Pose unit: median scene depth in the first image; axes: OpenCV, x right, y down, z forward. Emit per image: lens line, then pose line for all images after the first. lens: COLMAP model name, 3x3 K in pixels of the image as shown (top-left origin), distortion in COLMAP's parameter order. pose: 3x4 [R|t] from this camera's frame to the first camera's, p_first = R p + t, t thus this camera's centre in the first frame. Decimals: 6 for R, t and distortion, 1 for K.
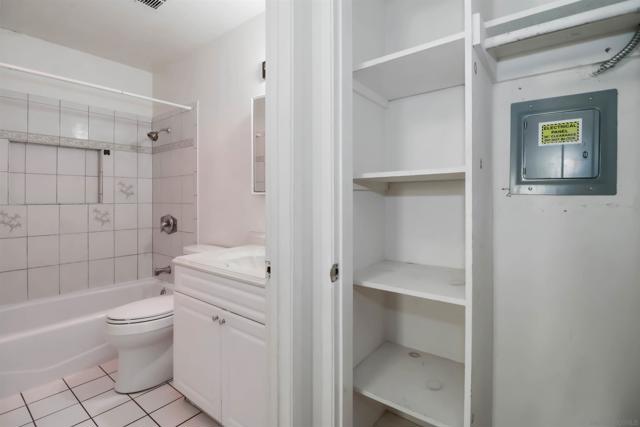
lens RADIAL K [[307.5, 0, 320.6], [0, 307.5, 201.1], [0, 0, 1]] dist [0.024072, -0.026861]
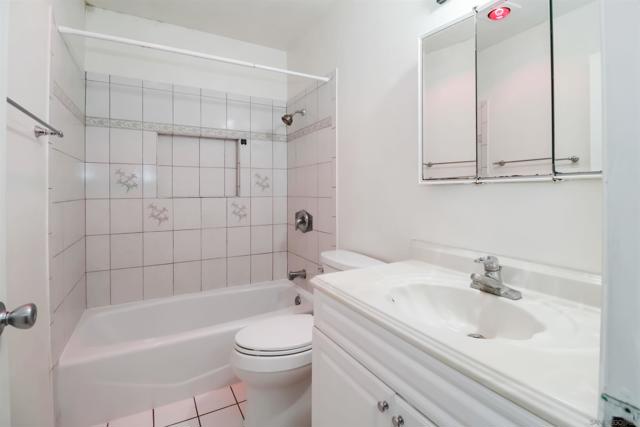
lens RADIAL K [[307.5, 0, 320.6], [0, 307.5, 201.1], [0, 0, 1]] dist [0.024072, -0.026861]
pose [[0.923271, 0.009684, -0.384028, -0.124022], [-0.000627, 0.999719, 0.023702, -0.001549], [0.384150, -0.021643, 0.923017, 0.236767]]
